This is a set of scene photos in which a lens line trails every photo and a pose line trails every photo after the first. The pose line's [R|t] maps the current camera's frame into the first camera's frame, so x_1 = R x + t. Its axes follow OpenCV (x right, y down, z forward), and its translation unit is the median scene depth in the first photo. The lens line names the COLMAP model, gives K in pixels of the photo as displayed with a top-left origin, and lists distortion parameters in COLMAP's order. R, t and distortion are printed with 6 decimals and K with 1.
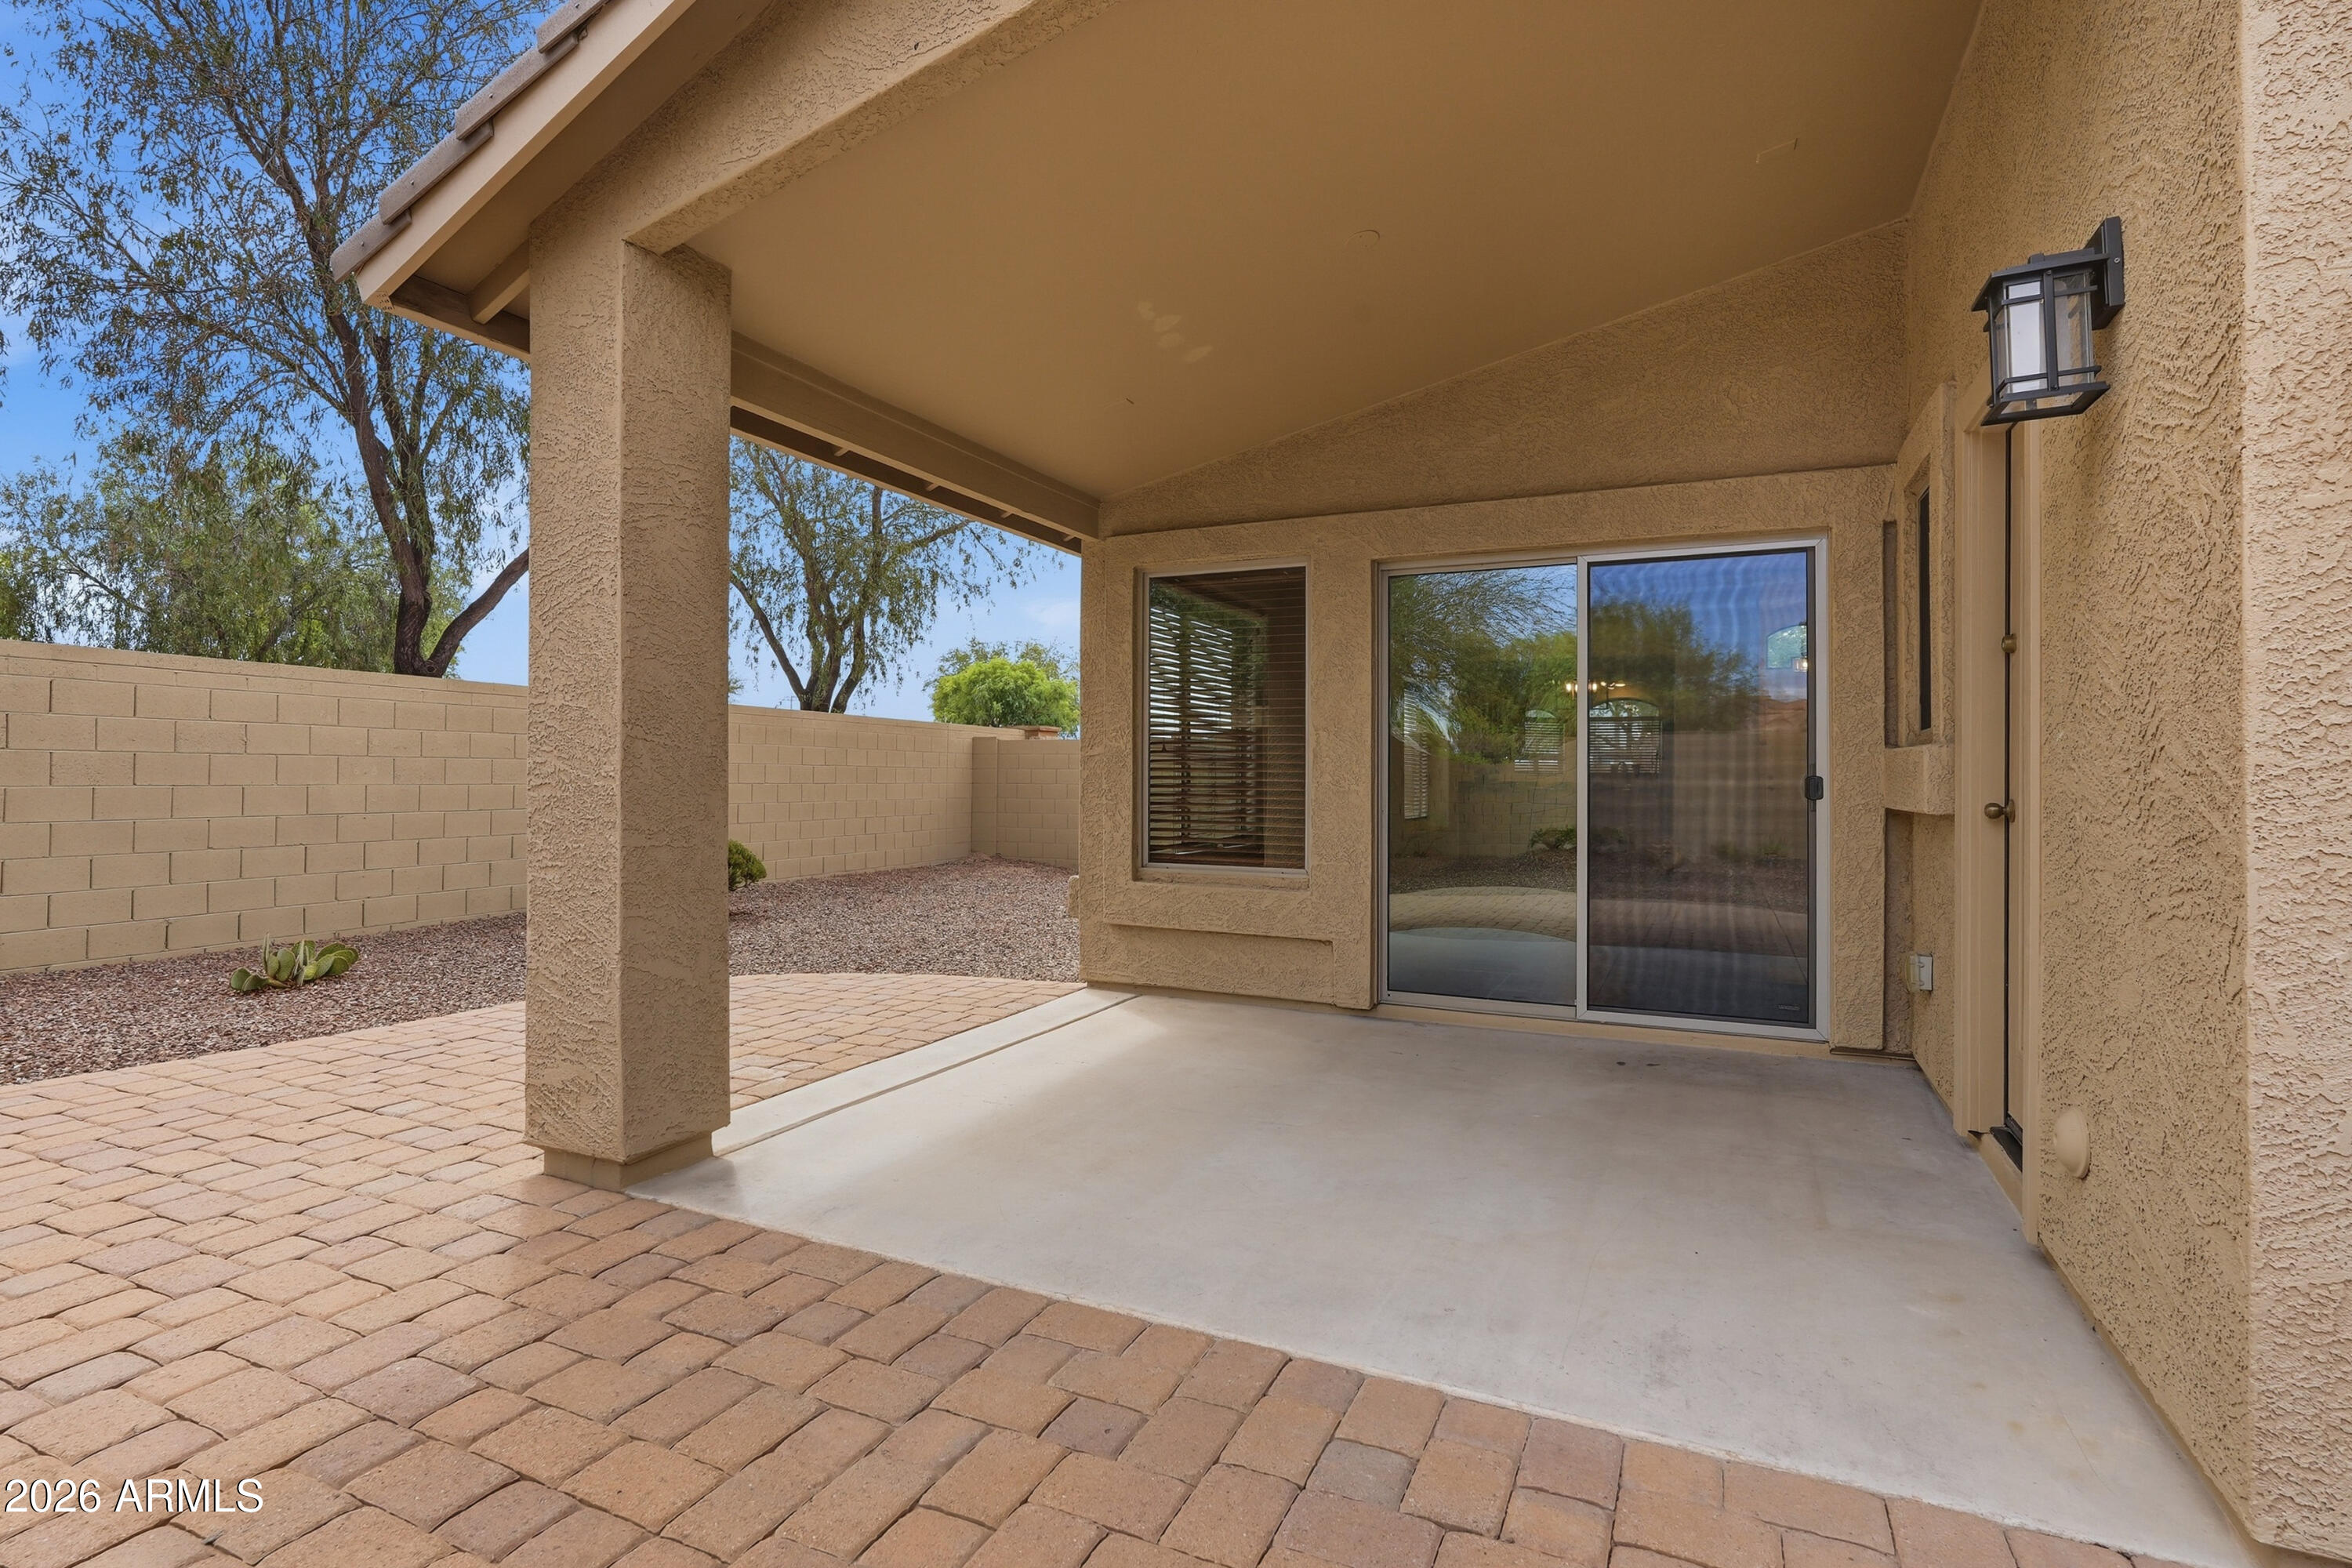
lens RADIAL K [[1119.1, 0, 1176.0], [0, 1119.1, 784.0], [0, 0, 1]] dist [-0.000408, 0.000338]
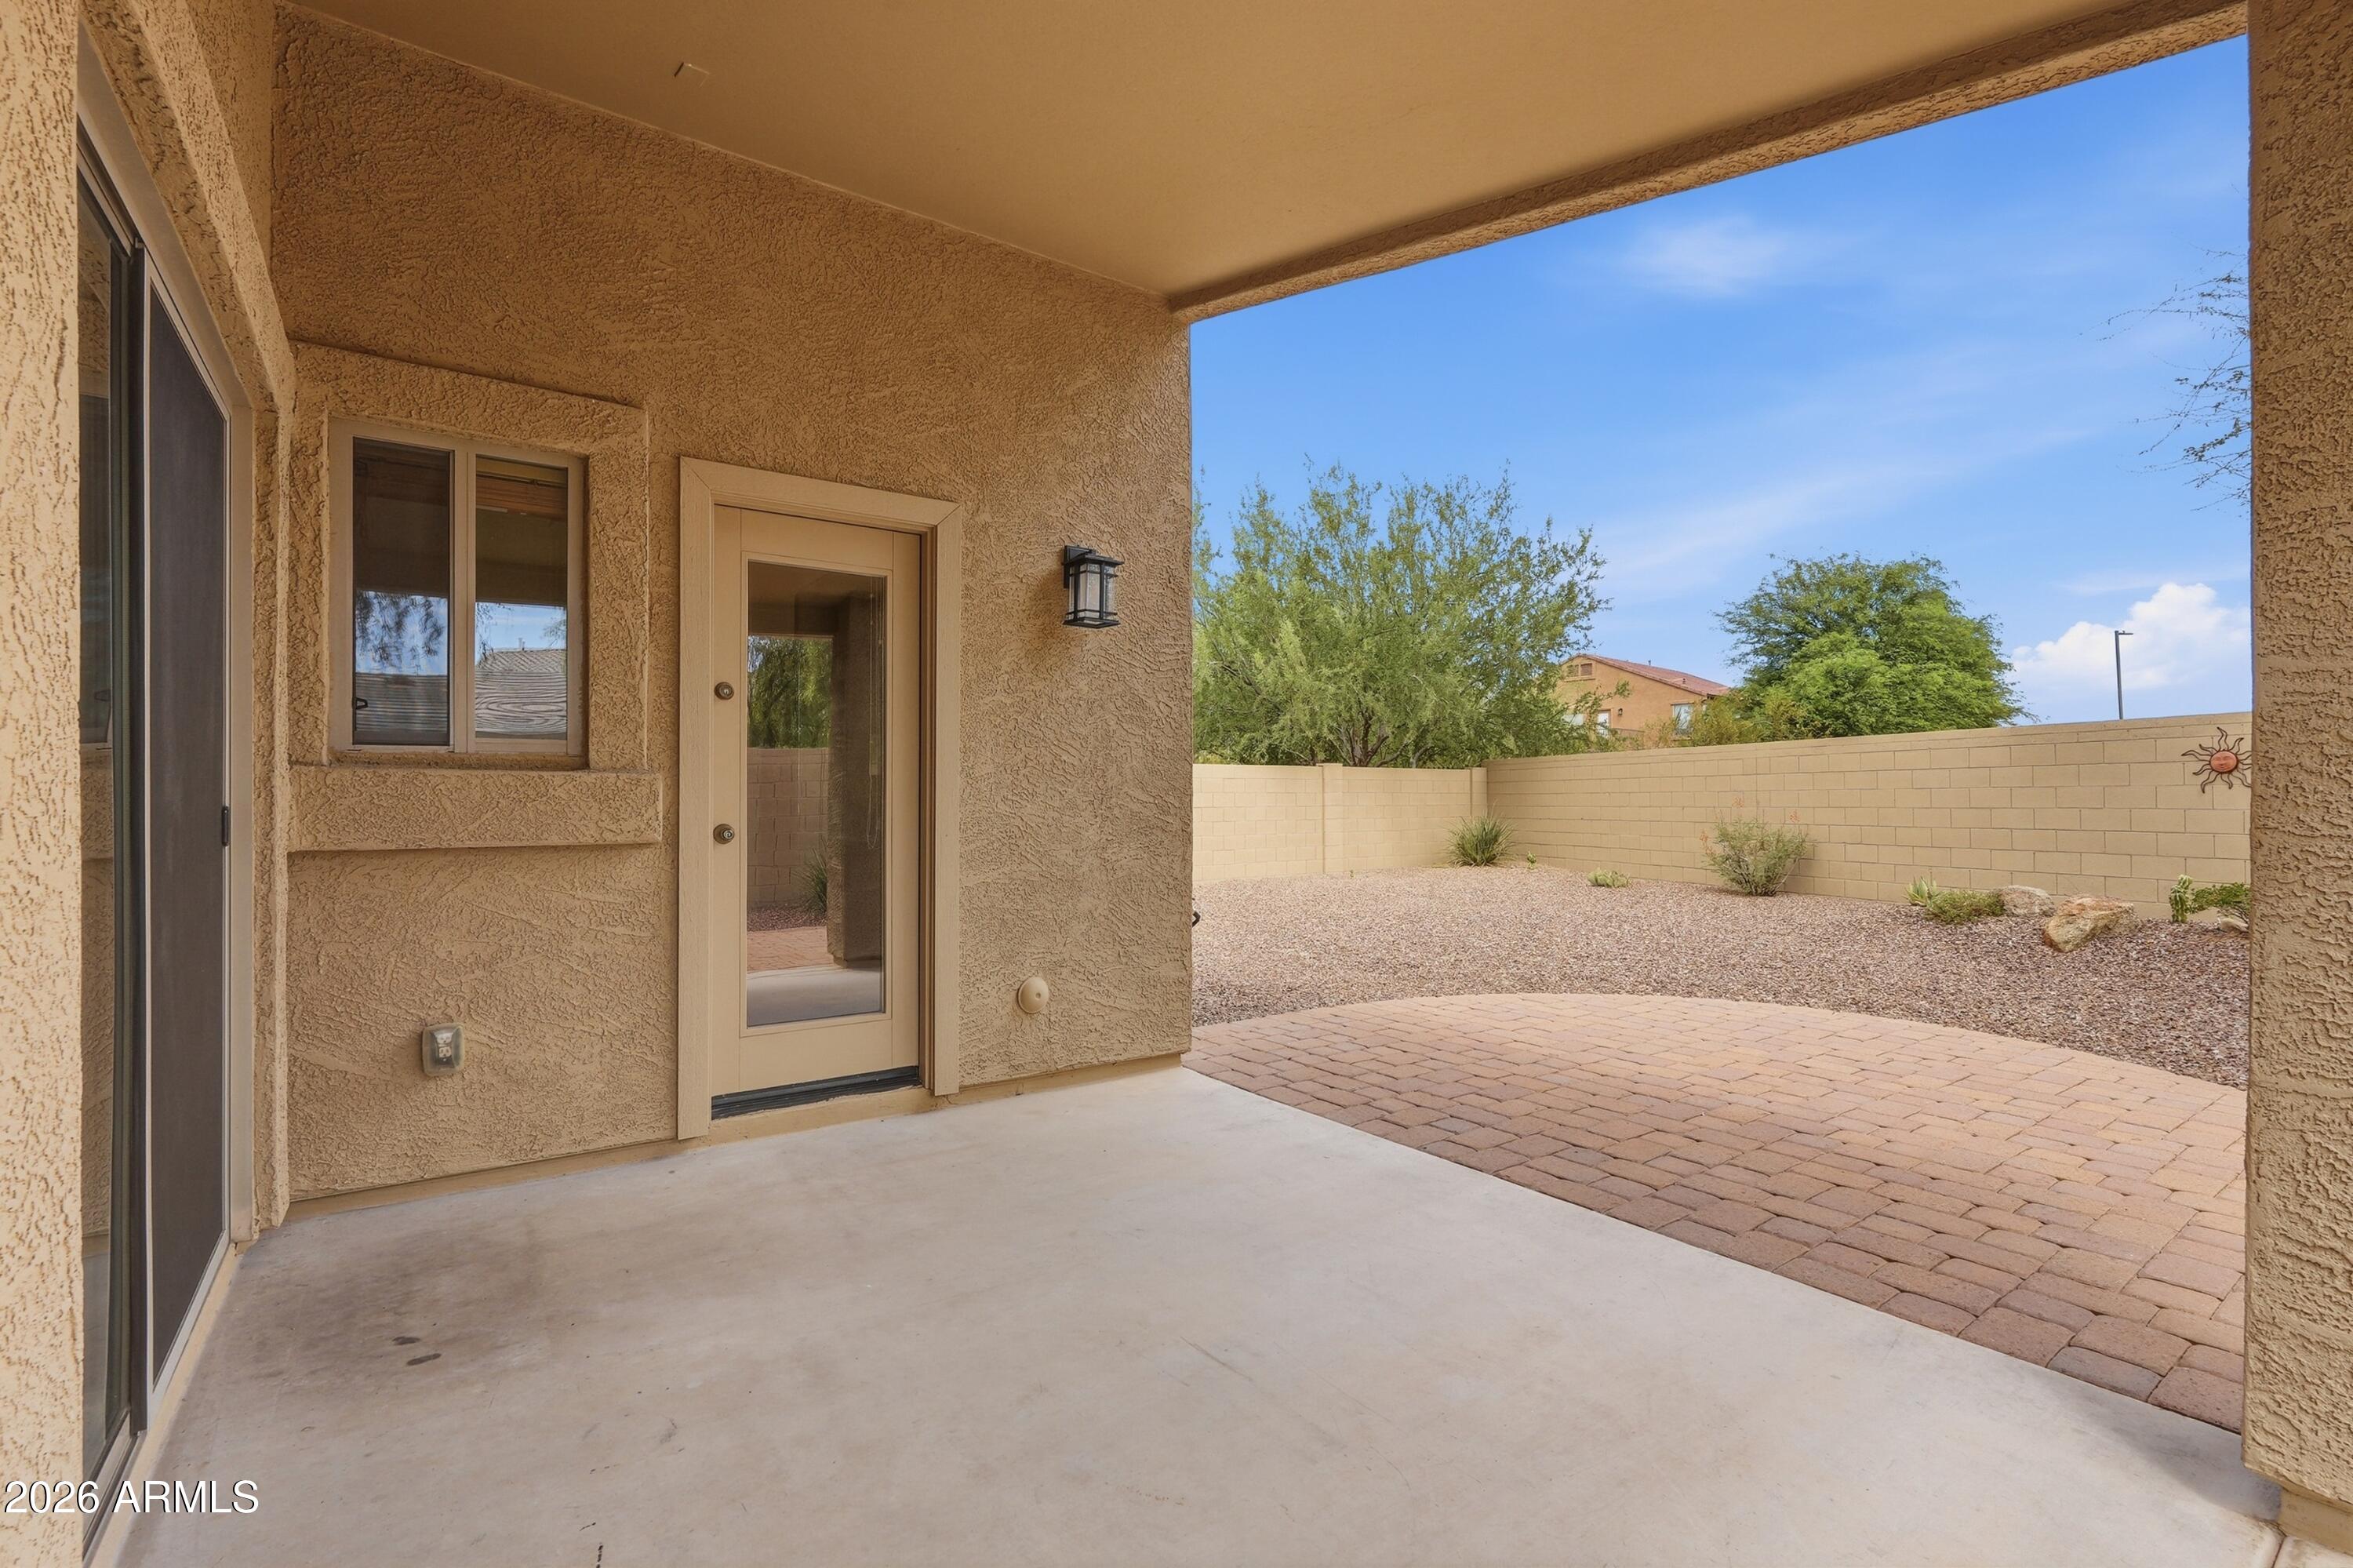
lens RADIAL K [[1048.2, 0, 1171.0], [0, 1048.2, 788.1], [0, 0, 1]] dist [-0.002353, 0.000025]
pose [[-0.869657, 0.000040, 0.493657, -0.076788], [-0.002493, 0.999987, -0.004473, -0.007479], [-0.493650, -0.005121, -0.869645, 0.651334]]
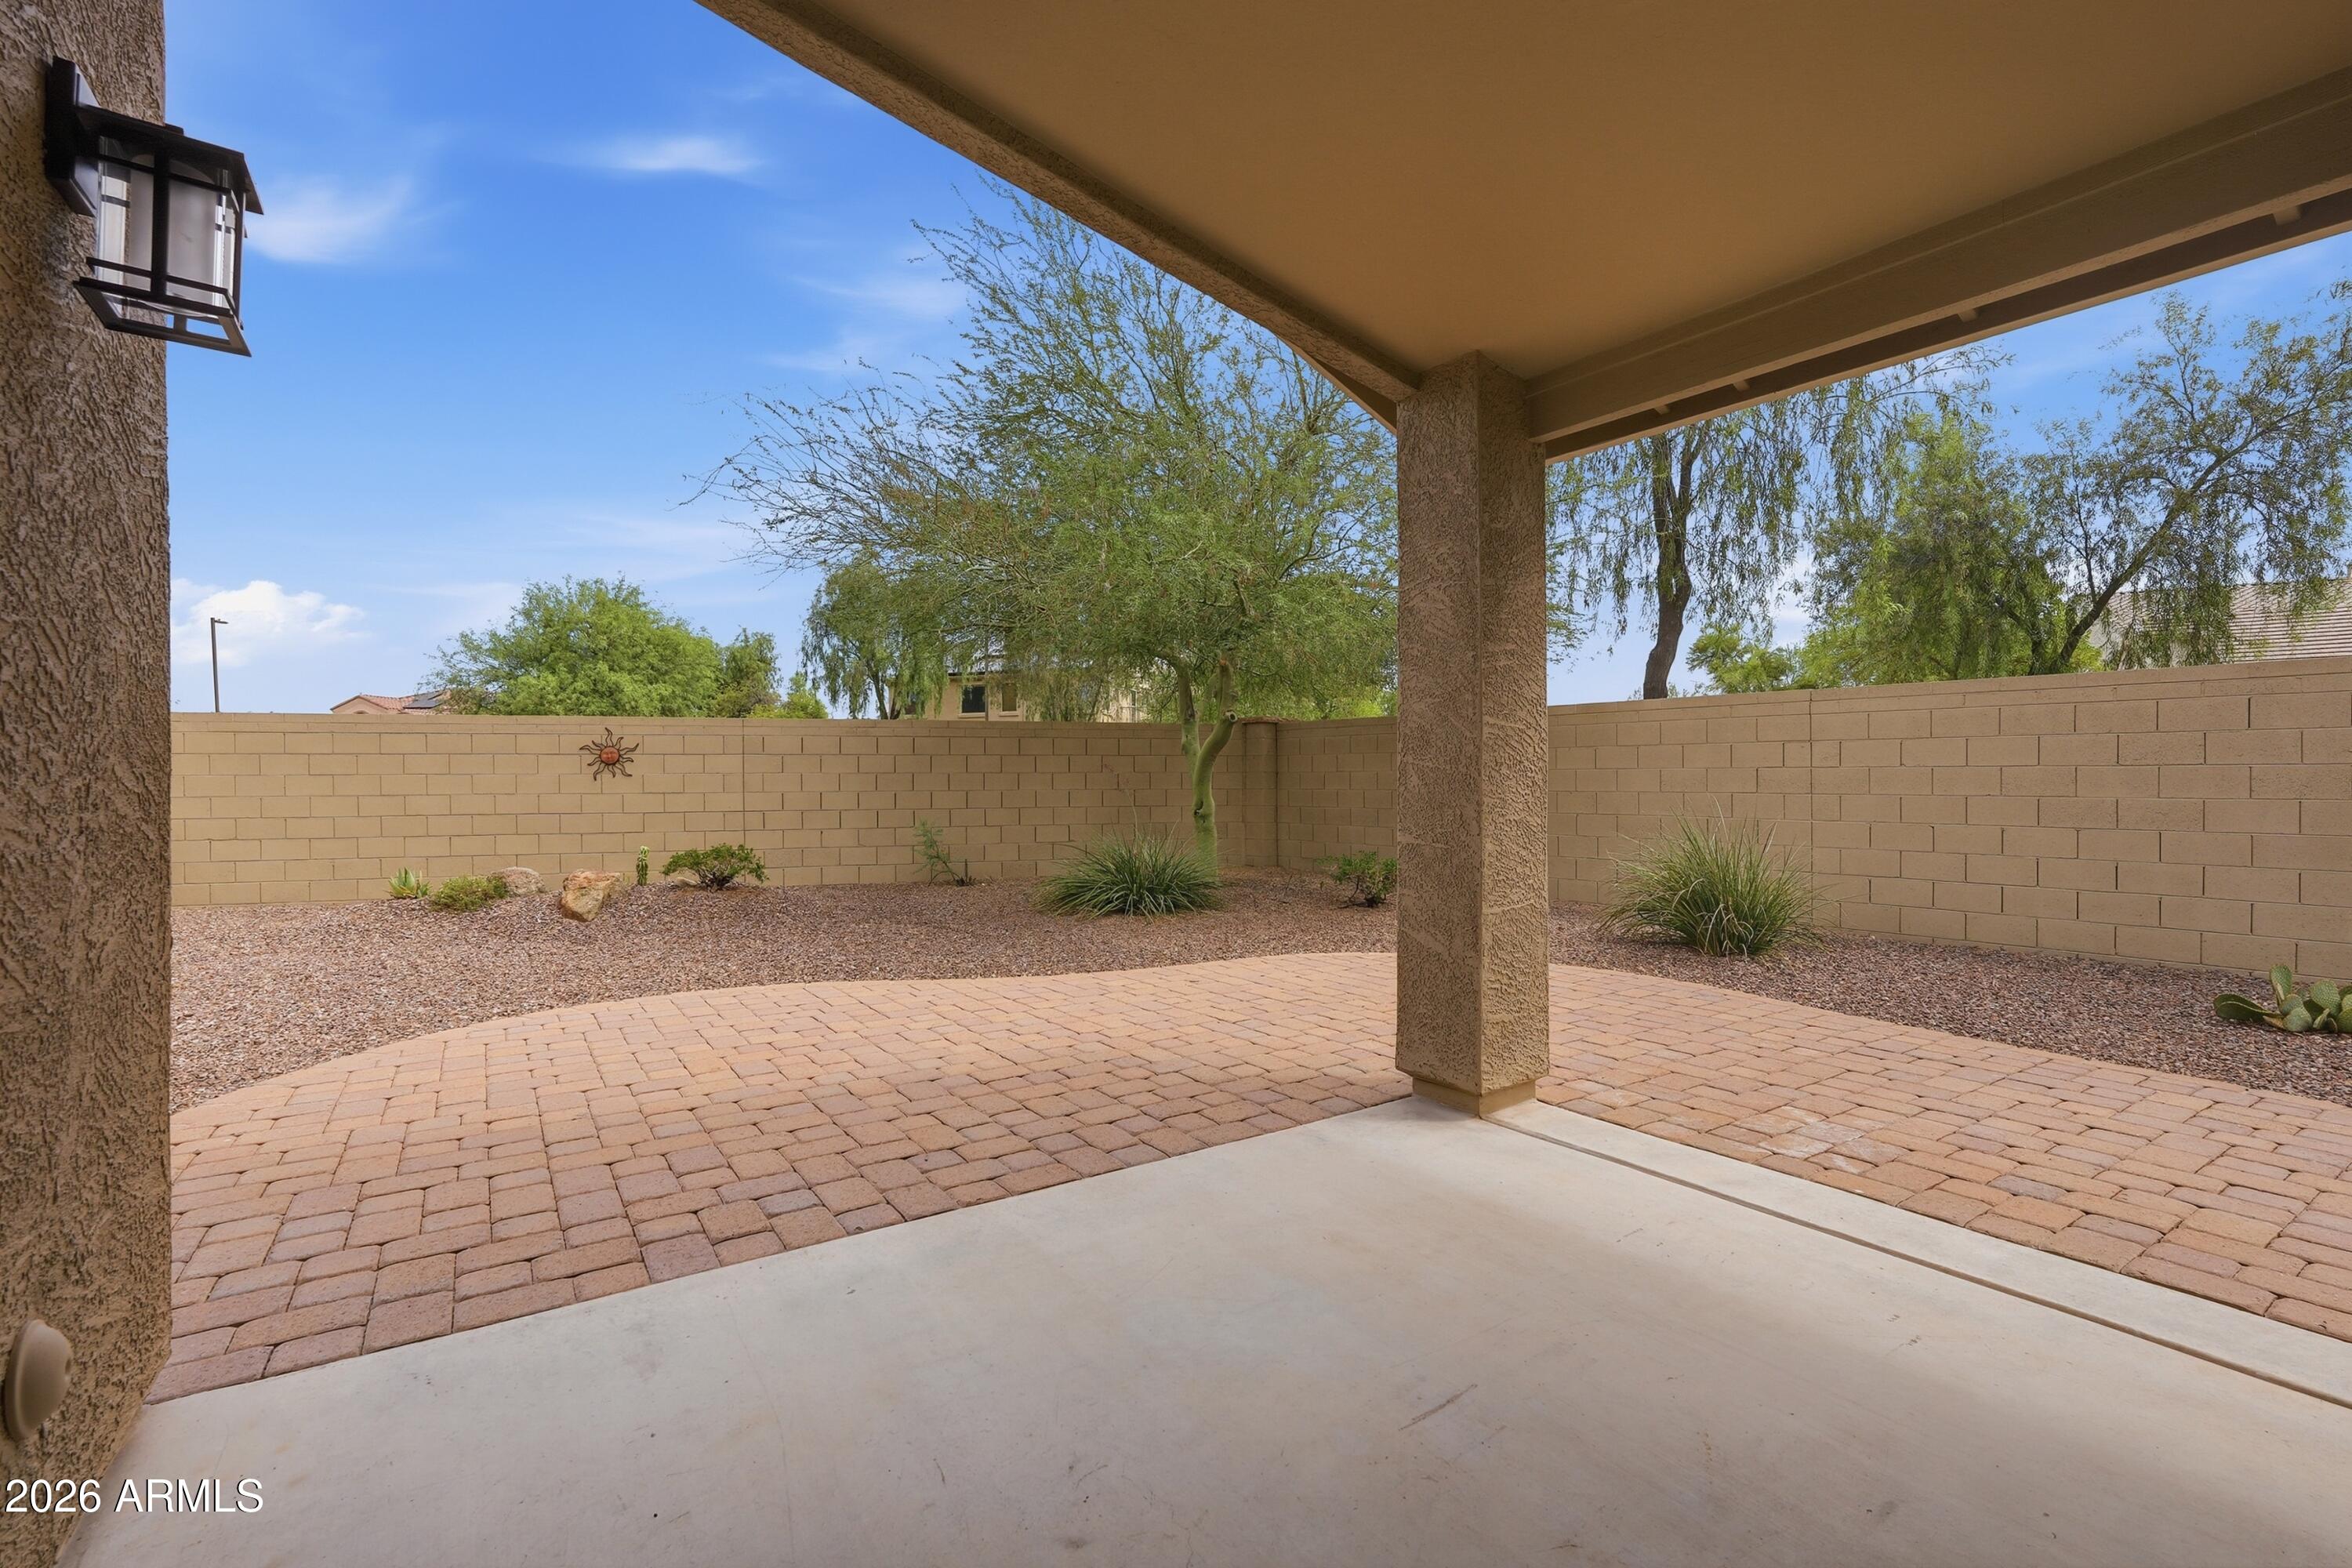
lens RADIAL K [[1037.1, 0, 1174.0], [0, 1037.1, 771.2], [0, 0, 1]] dist [-0.020608, 0.008993]
pose [[-0.514247, -0.016419, -0.857485, 0.259340], [-0.003989, 0.999852, -0.016752, -0.003083], [0.857633, -0.005194, -0.514236, 0.490745]]
